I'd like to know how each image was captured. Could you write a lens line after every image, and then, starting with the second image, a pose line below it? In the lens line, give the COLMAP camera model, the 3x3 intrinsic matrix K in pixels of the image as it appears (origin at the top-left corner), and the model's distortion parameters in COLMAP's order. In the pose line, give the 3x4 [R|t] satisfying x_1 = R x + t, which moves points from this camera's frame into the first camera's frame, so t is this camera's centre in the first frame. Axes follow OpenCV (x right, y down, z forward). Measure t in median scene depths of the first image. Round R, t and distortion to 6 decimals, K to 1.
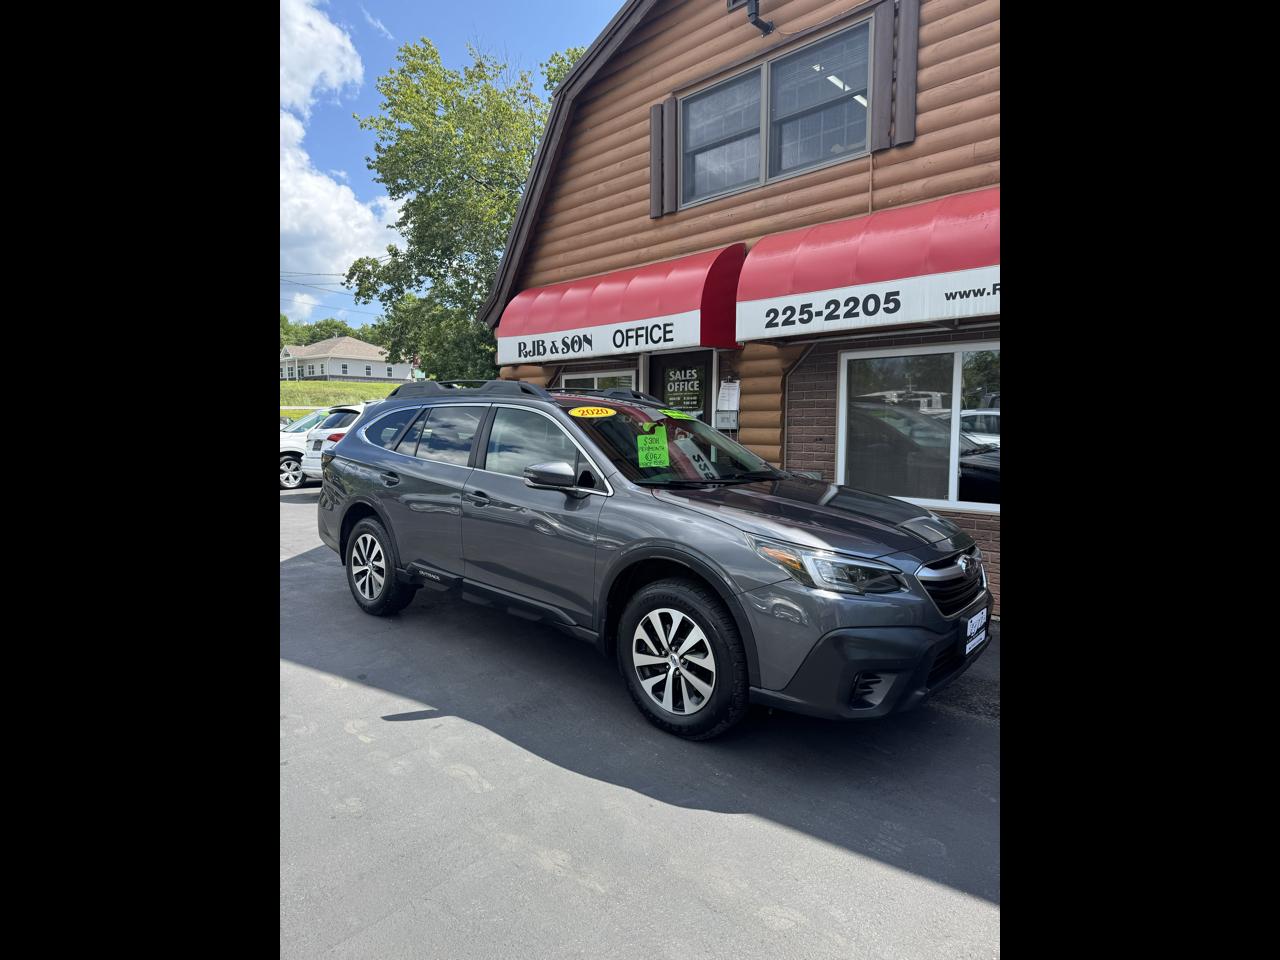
lens RADIAL K [[783.2, 0, 638.8], [0, 783.2, 487.8], [0, 0, 1]] dist [0.020901, -0.001292]
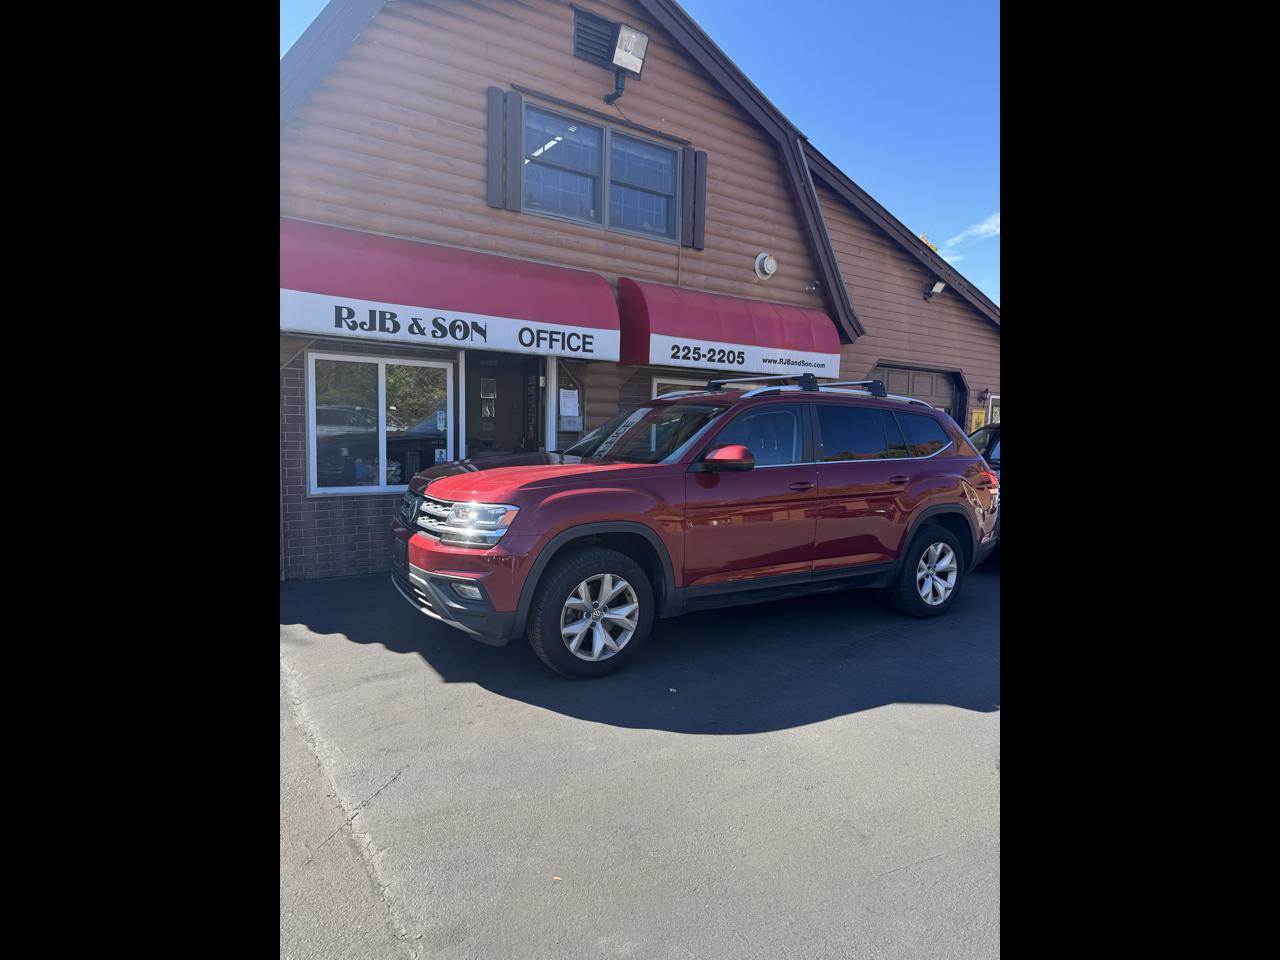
lens RADIAL K [[682.6, 0, 750.9], [0, 682.6, 483.0], [0, 0, 1]] dist [0.005175, -0.000508]
pose [[0.035284, -0.092481, 0.995089, -0.872595], [0.041145, 0.994999, 0.091013, -0.081480], [-0.998530, 0.037731, 0.038913, 0.723232]]
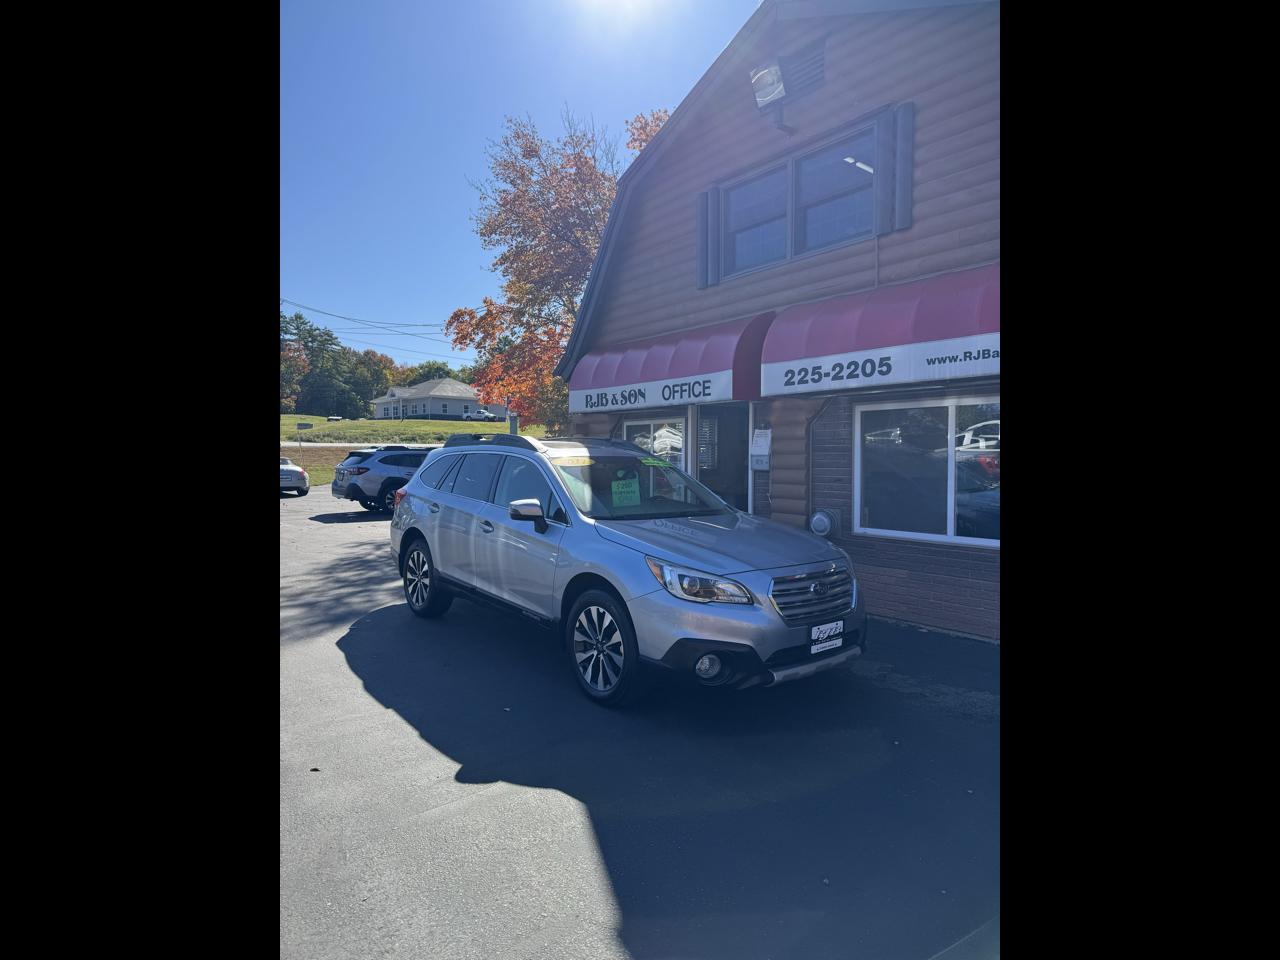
lens RADIAL K [[816.9, 0, 616.1], [0, 816.9, 478.6], [0, 0, 1]] dist [0.029691, -0.000527]
pose [[0.988879, 0.003292, -0.148687, 0.082628], [-0.011408, 0.998489, -0.053763, 0.003101], [0.148286, 0.054861, 0.987422, -0.208384]]
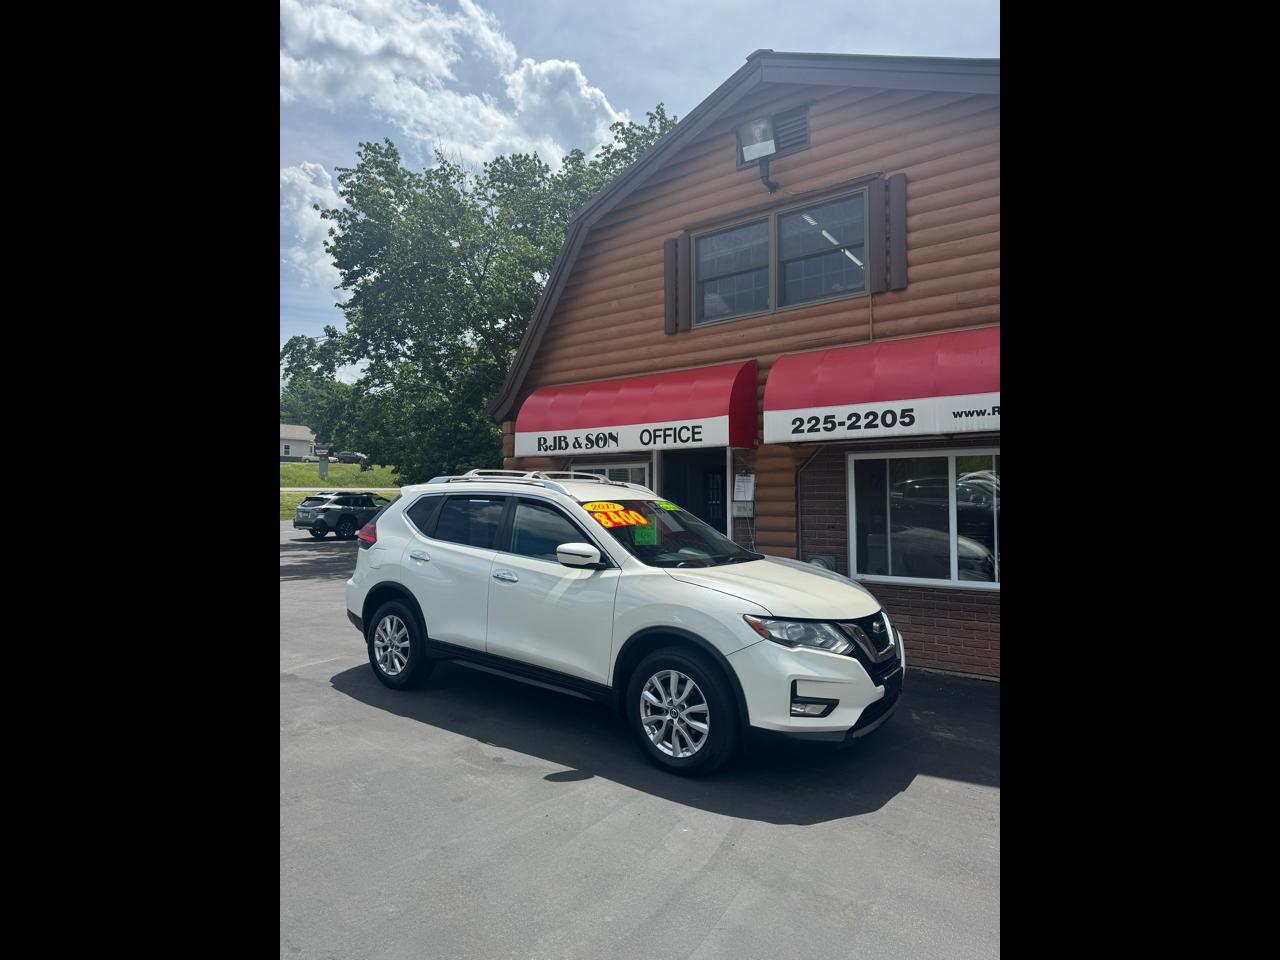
lens RADIAL K [[812.4, 0, 626.9], [0, 812.4, 460.0], [0, 0, 1]] dist [0.100498, -0.128874]
pose [[0.988569, 0.004342, 0.150707, -0.234779], [0.014812, 0.991953, -0.125740, -0.011823], [-0.150041, 0.126535, 0.980549, -0.141033]]
